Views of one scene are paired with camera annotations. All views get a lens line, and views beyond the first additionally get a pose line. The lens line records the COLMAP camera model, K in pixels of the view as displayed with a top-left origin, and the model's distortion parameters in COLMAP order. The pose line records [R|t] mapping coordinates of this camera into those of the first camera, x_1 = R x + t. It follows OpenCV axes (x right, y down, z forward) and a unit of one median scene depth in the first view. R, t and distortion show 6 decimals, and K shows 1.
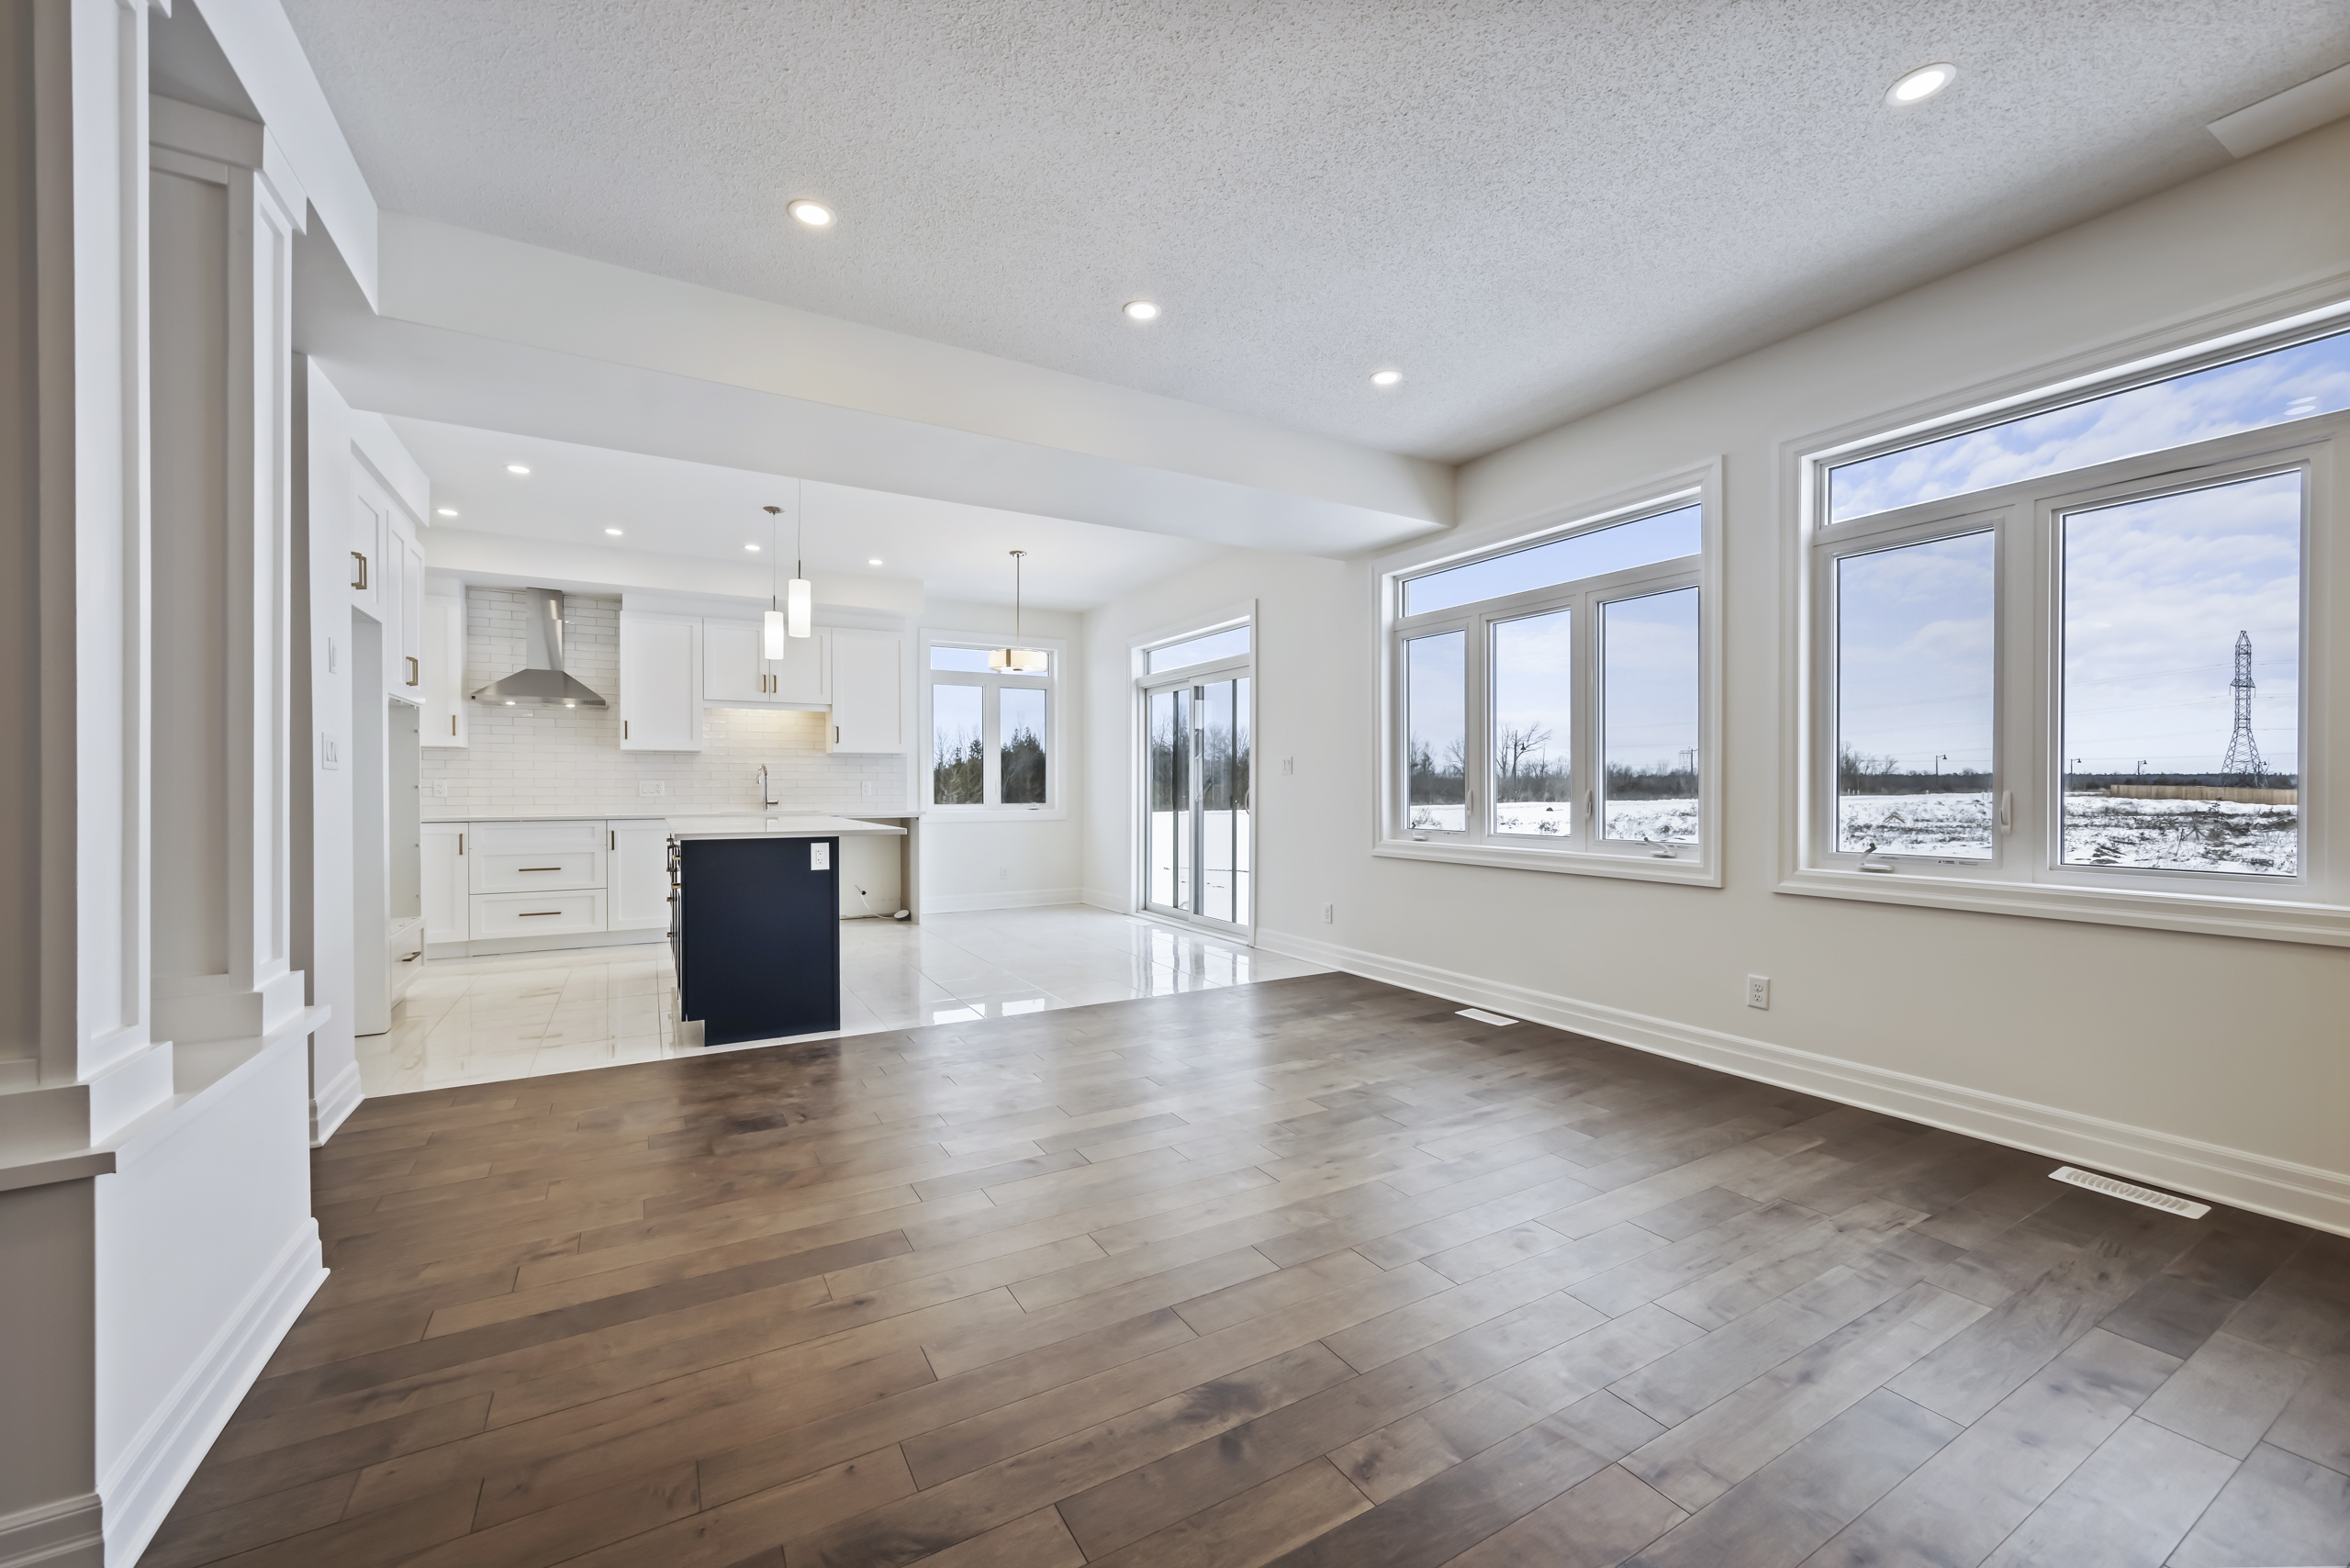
lens RADIAL K [[923.2, 0, 1168.2], [0, 923.2, 792.0], [0, 0, 1]] dist [-0.001892, -0.000047]
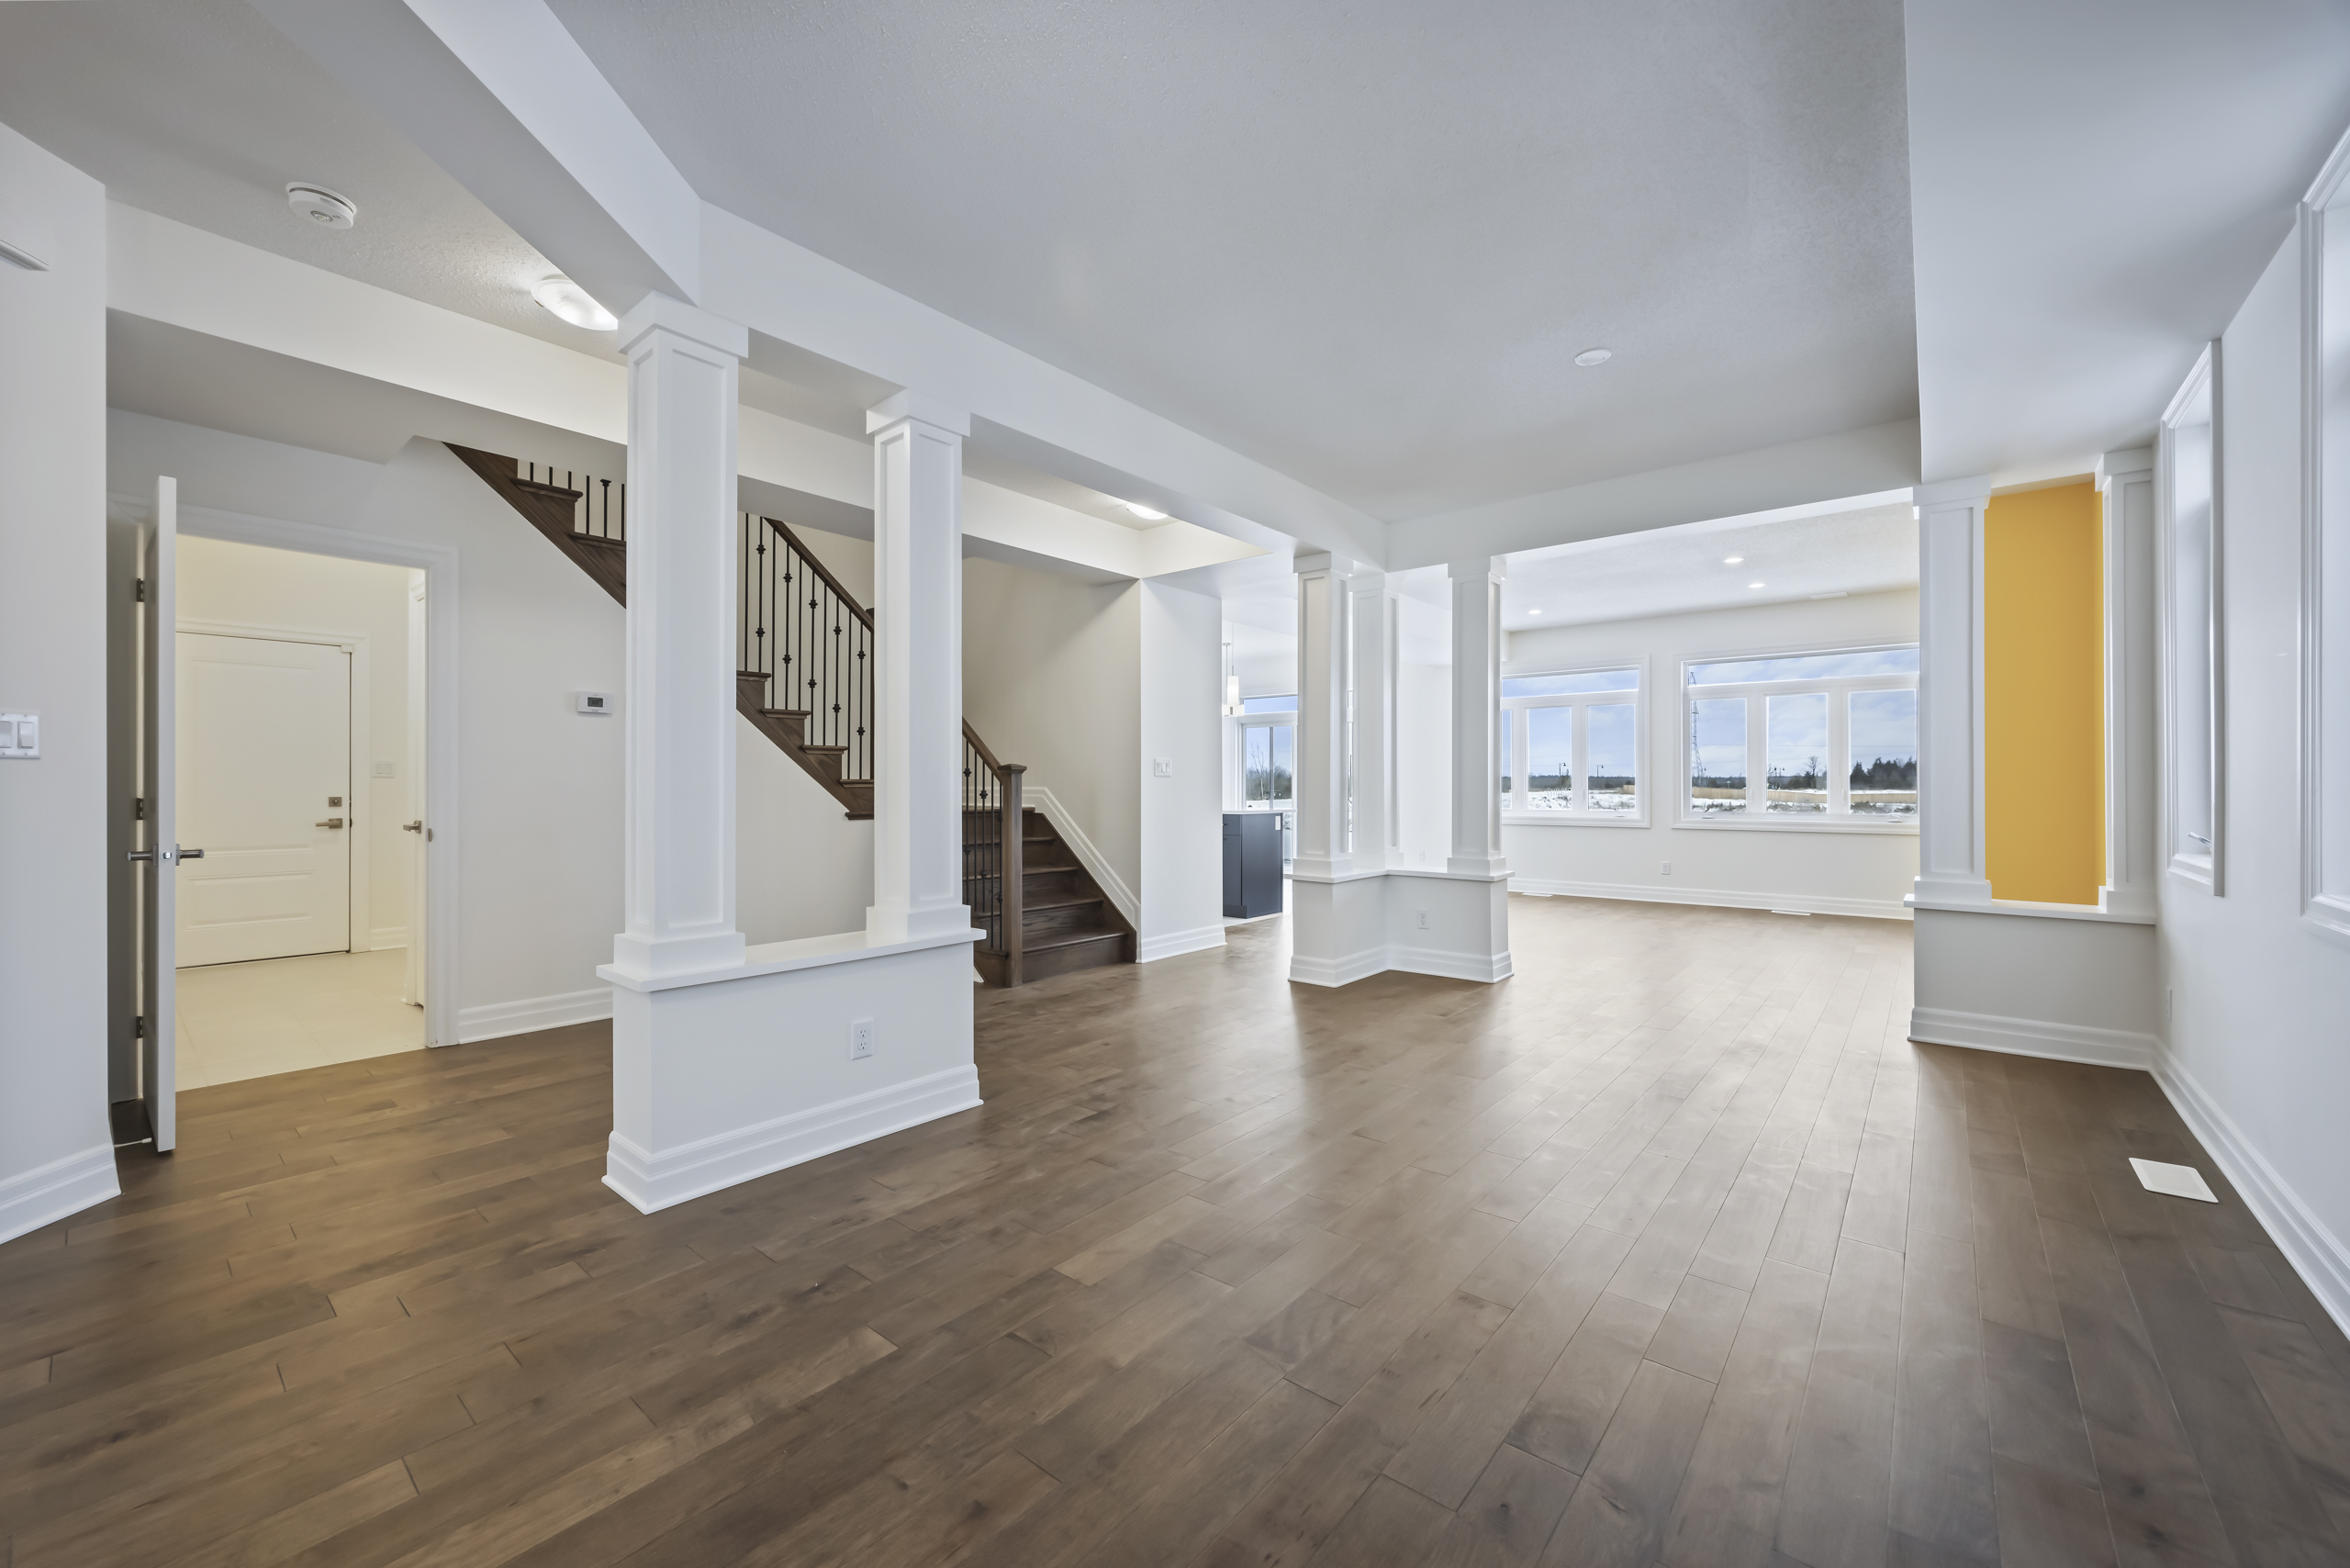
lens RADIAL K [[923.2, 0, 1168.2], [0, 923.2, 792.0], [0, 0, 1]] dist [-0.001892, -0.000047]
pose [[0.940671, -0.006728, 0.339254, -0.773810], [0.008043, 0.999965, -0.002471, 0.004336], [-0.339225, 0.005053, 0.940692, -0.461170]]
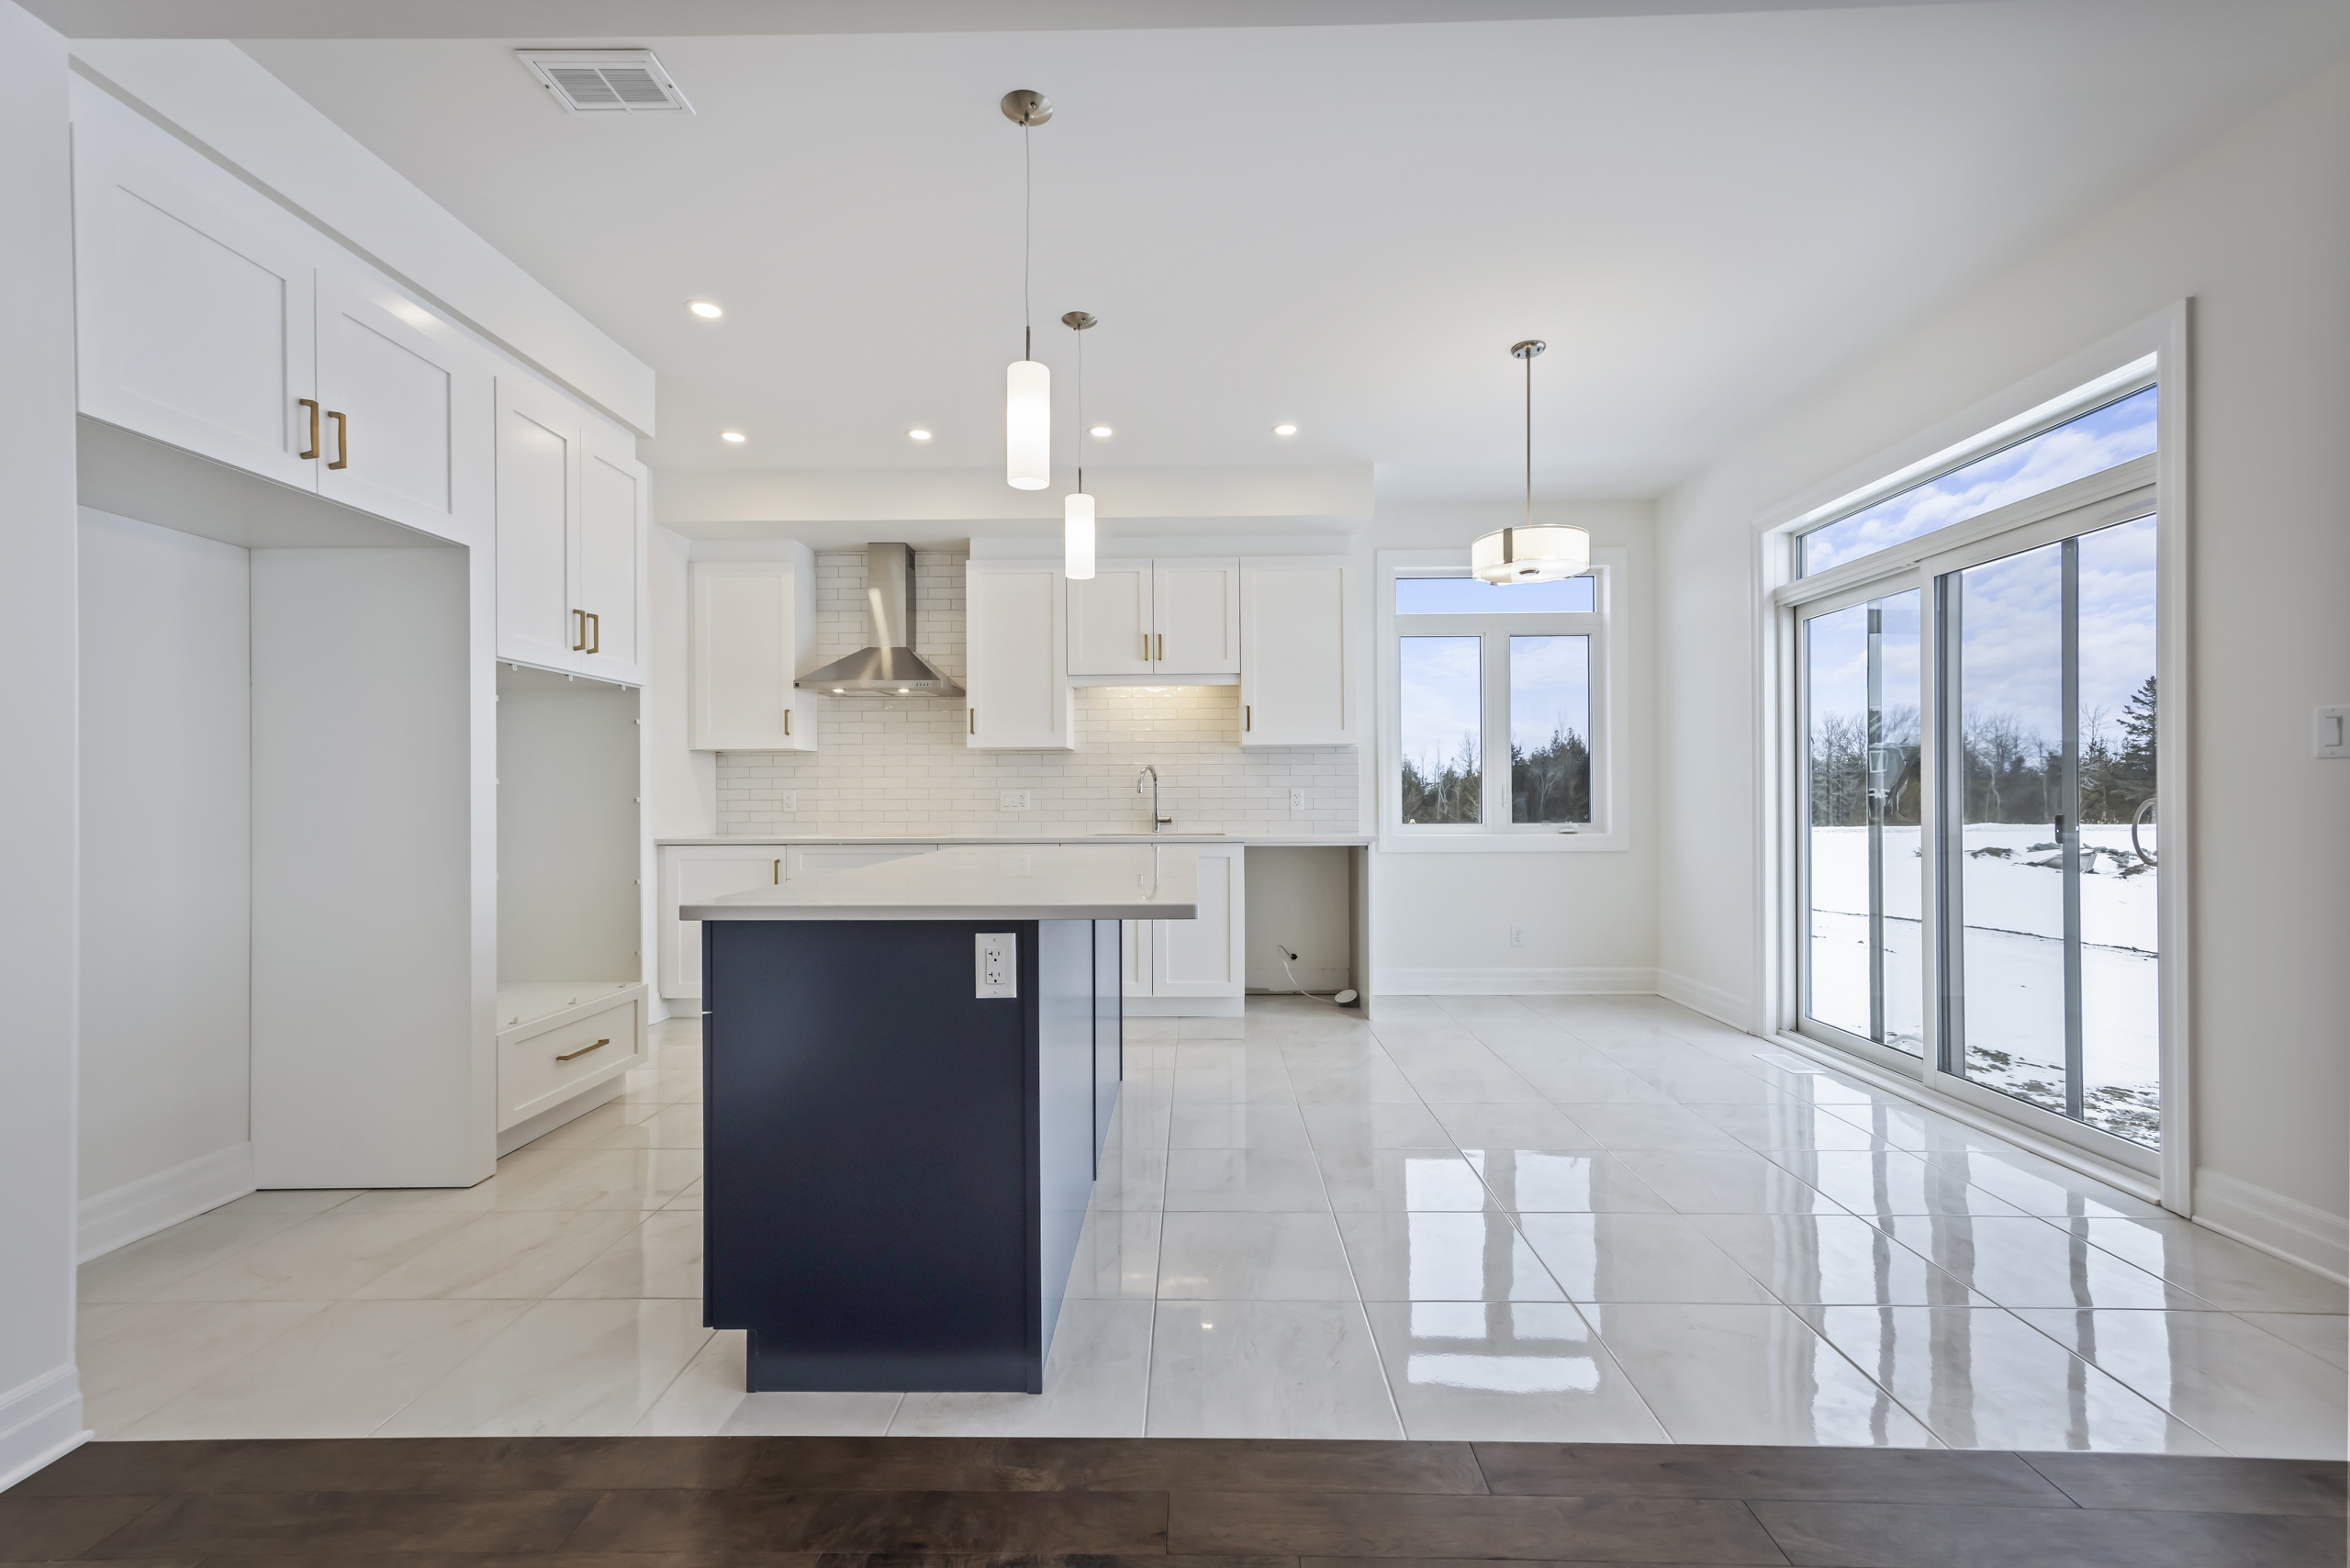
lens RADIAL K [[969.0, 0, 1177.9], [0, 969.0, 792.2], [0, 0, 1]] dist [0.013145, 0.000283]
pose [[0.859689, -0.006074, -0.510782, -0.051412], [0.000876, 0.999945, -0.010417, -0.002351], [0.510818, 0.008508, 0.859647, 0.411682]]
